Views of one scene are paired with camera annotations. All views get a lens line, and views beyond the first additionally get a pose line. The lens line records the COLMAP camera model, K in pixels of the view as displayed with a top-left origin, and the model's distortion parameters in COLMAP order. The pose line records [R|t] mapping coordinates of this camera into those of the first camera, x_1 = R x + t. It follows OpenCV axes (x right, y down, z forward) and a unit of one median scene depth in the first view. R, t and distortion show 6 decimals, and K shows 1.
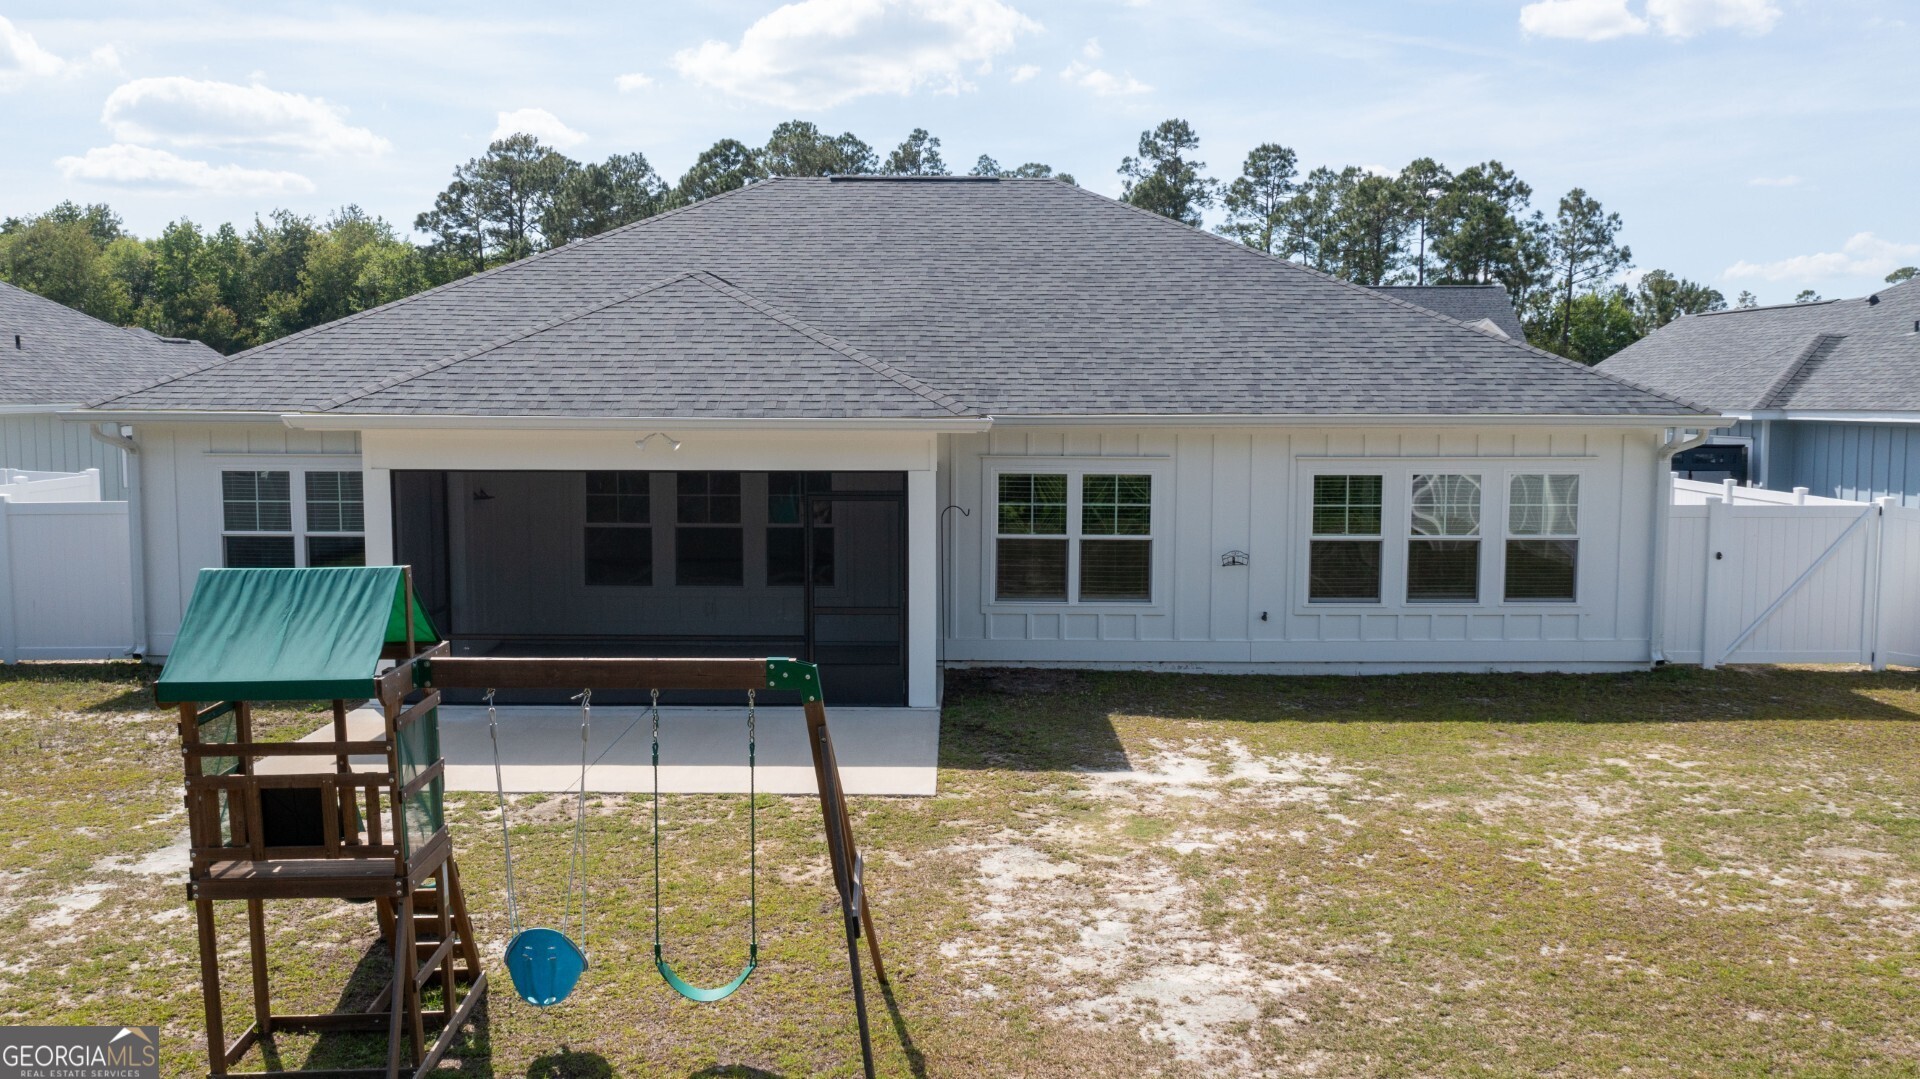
lens RADIAL K [[1523.1, 0, 960.0], [0, 1523.1, 539.5], [0, 0, 1]] dist [-0.039797, 0.050632]
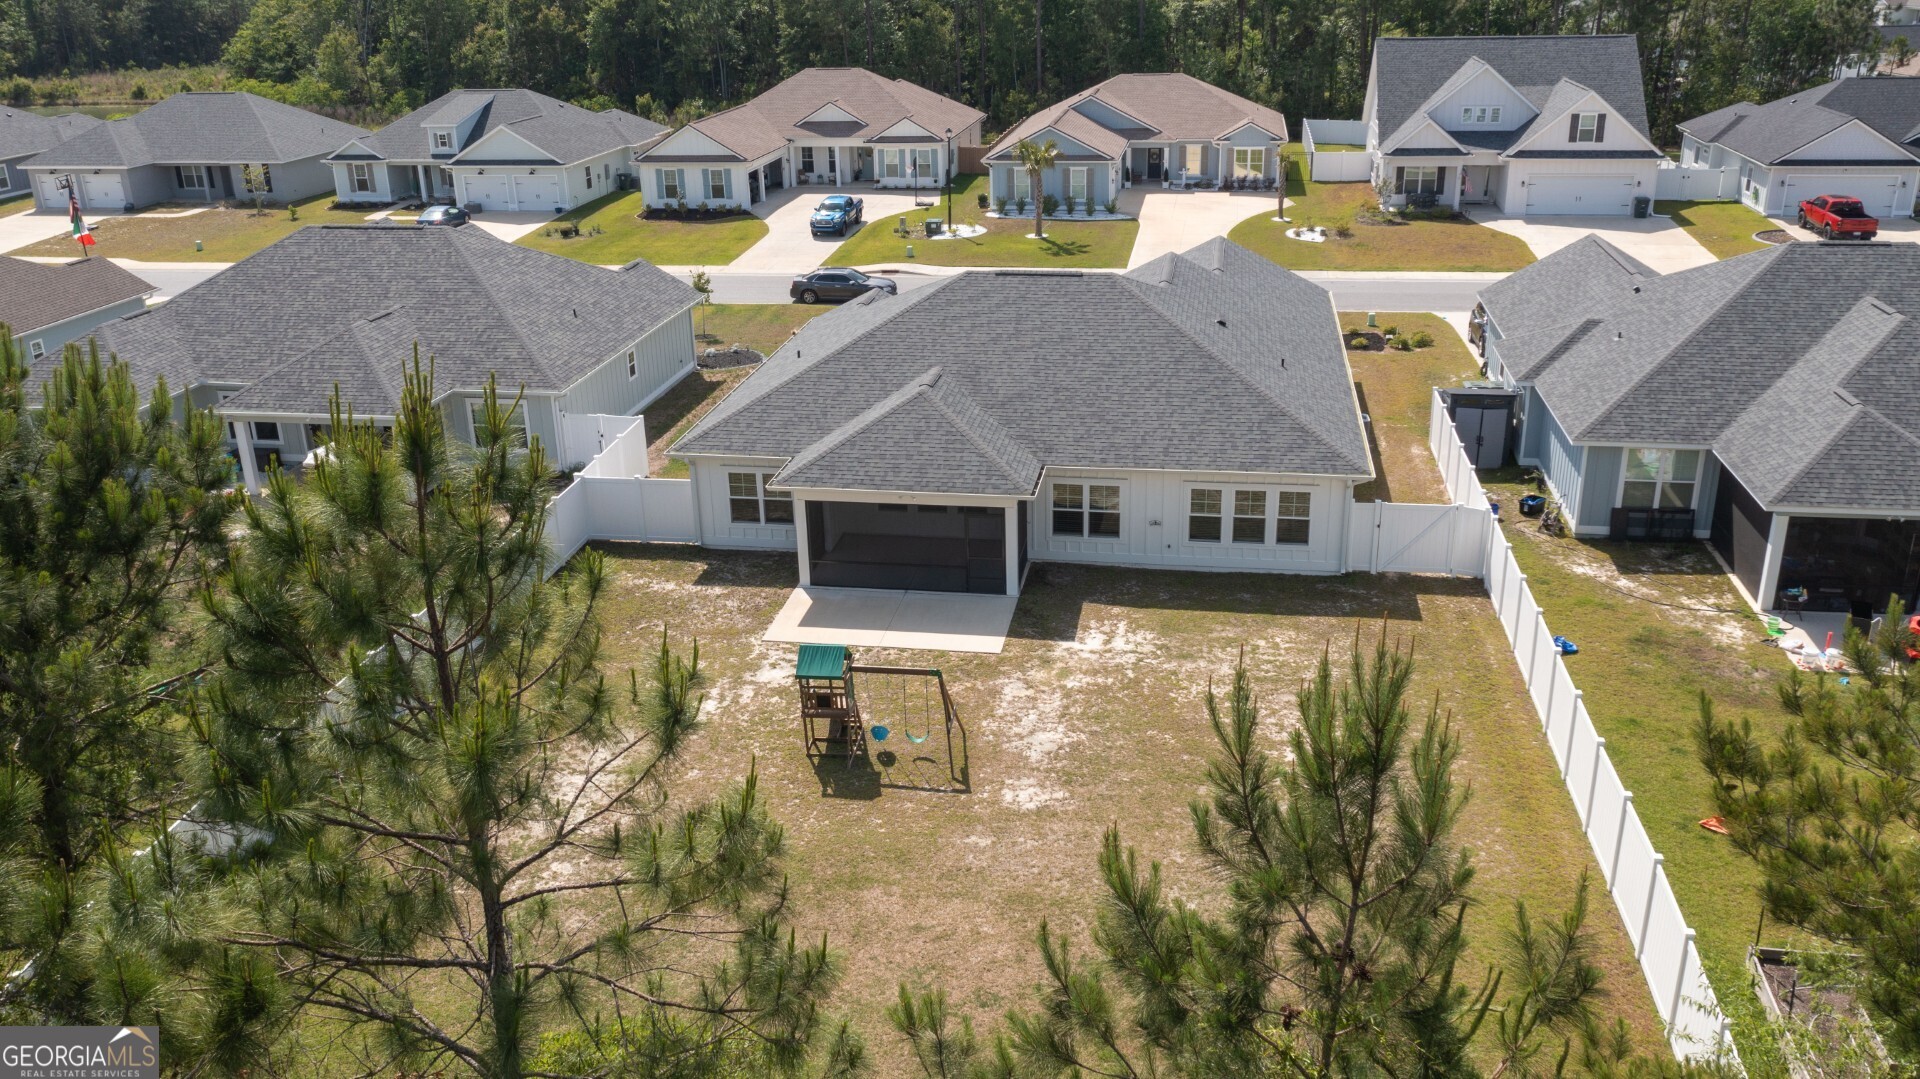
lens RADIAL K [[1523.1, 0, 960.0], [0, 1523.1, 539.5], [0, 0, 1]] dist [-0.039797, 0.050632]
pose [[0.984092, 0.034978, -0.174183, 0.316424], [0.017963, 0.955814, 0.293424, -0.697704], [0.176750, -0.291885, 0.939980, -1.322134]]
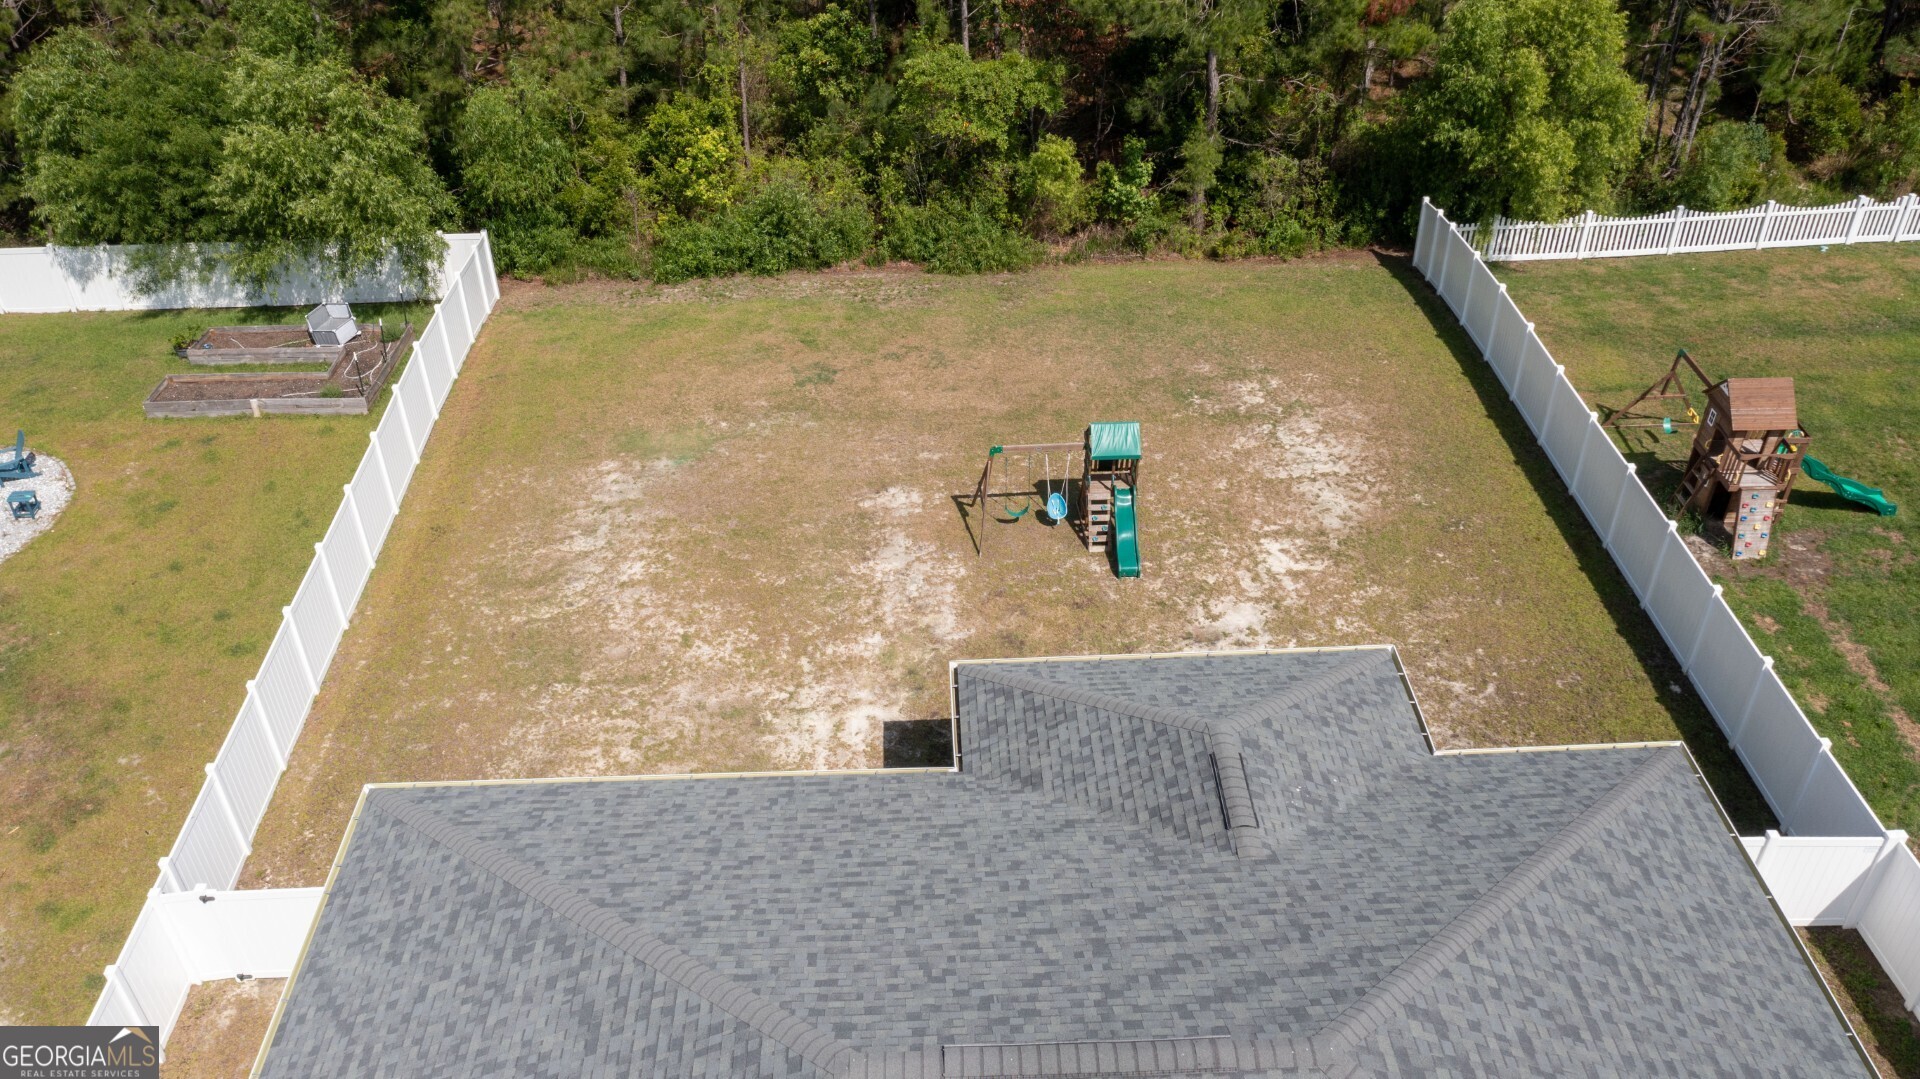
lens RADIAL K [[1523.1, 0, 960.0], [0, 1523.1, 539.5], [0, 0, 1]] dist [-0.039797, 0.050632]
pose [[-0.999634, 0.021581, -0.016326, 0.030049], [0.005531, 0.753521, 0.657400, -1.122454], [0.026489, 0.657069, -0.753365, 1.954406]]
